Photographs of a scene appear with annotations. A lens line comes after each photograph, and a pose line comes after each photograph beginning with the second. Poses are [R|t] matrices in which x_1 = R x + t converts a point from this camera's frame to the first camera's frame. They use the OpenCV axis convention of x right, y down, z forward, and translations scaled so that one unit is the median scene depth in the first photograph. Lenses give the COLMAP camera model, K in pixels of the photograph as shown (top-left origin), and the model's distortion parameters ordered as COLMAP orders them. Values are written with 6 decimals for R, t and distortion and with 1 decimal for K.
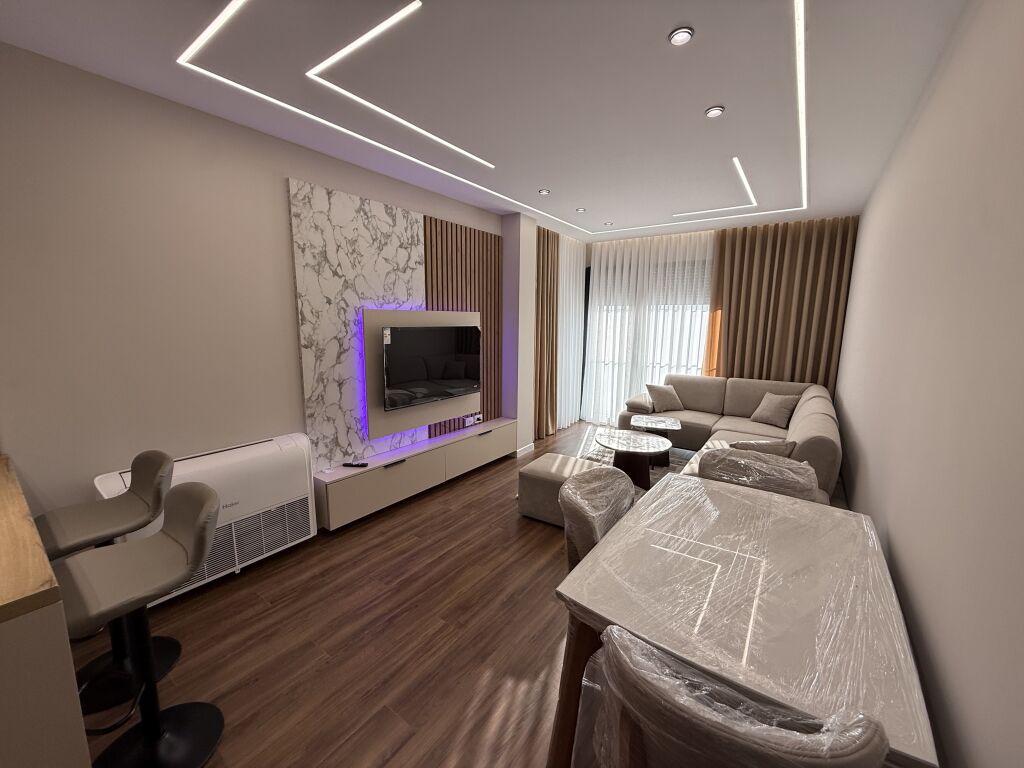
lens RADIAL K [[408.3, 0, 511.1], [0, 408.3, 382.4], [0, 0, 1]] dist [-0.004033, -0.000426]
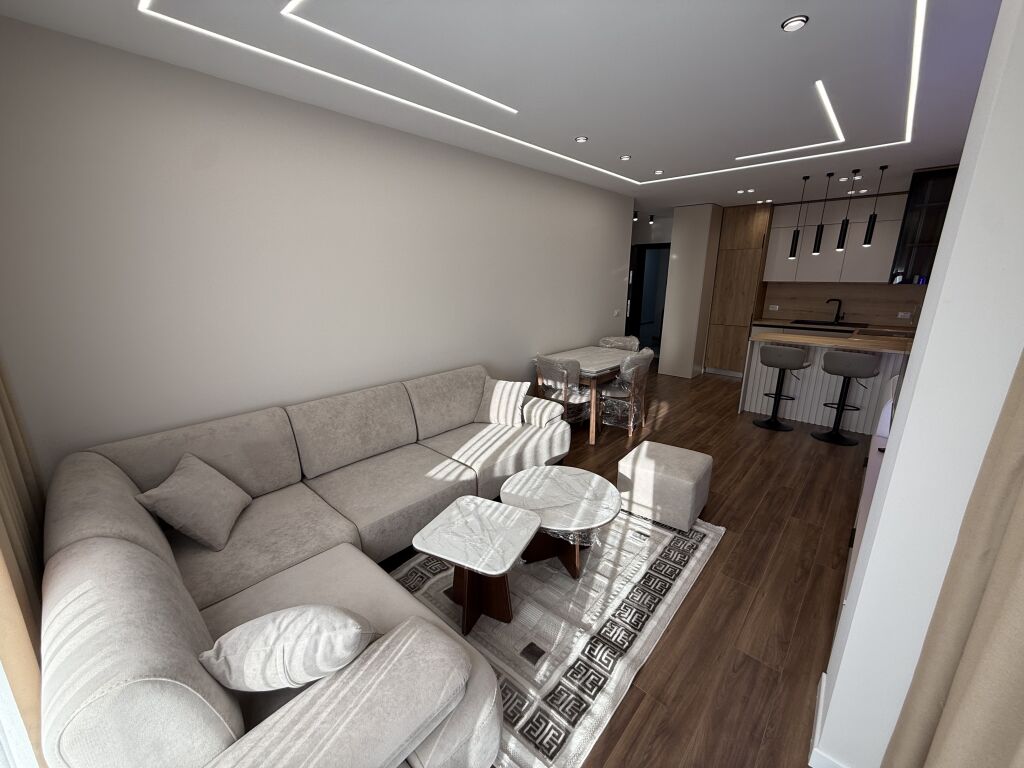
lens RADIAL K [[408.3, 0, 514.0], [0, 408.3, 382.5], [0, 0, 1]] dist [-0.004033, -0.000426]
pose [[-0.993771, -0.035538, 0.105625, 0.304337], [0.009455, 0.917487, 0.397654, -0.250518], [-0.111041, 0.396176, -0.911436, 1.495131]]
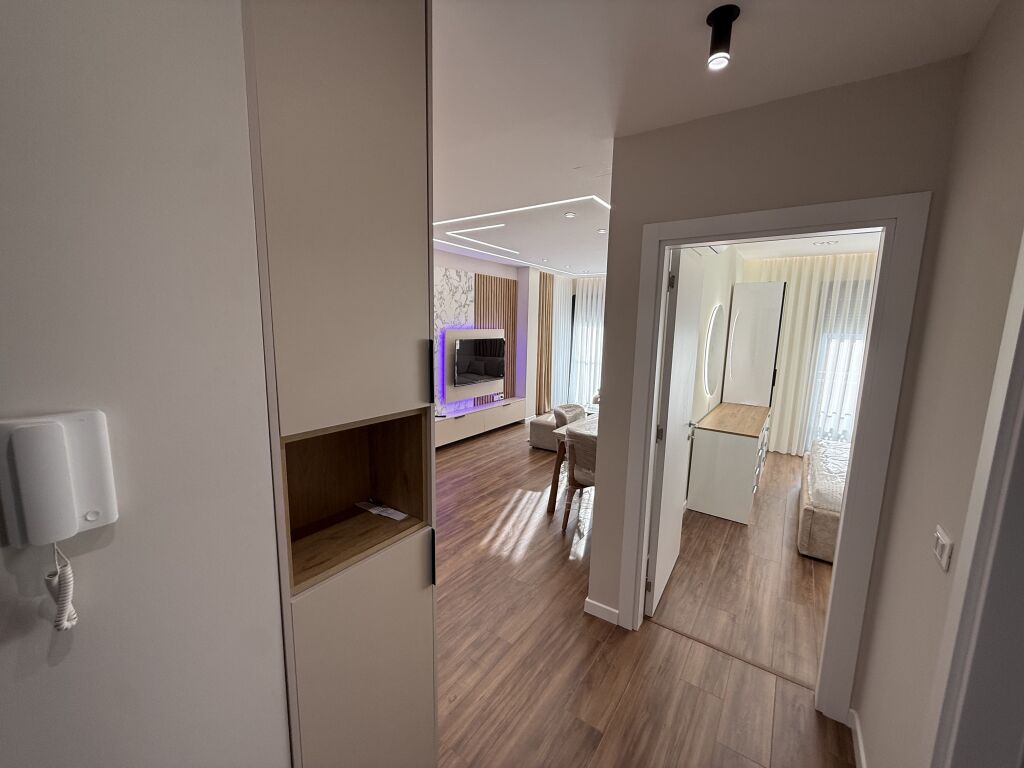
lens RADIAL K [[408.3, 0, 513.1], [0, 408.3, 384.3], [0, 0, 1]] dist [-0.004033, -0.000426]
pose [[0.999750, 0.008372, 0.020747, -0.077443], [-0.008306, 0.999960, -0.003257, 0.052160], [-0.020773, 0.003084, 0.999779, -0.639357]]
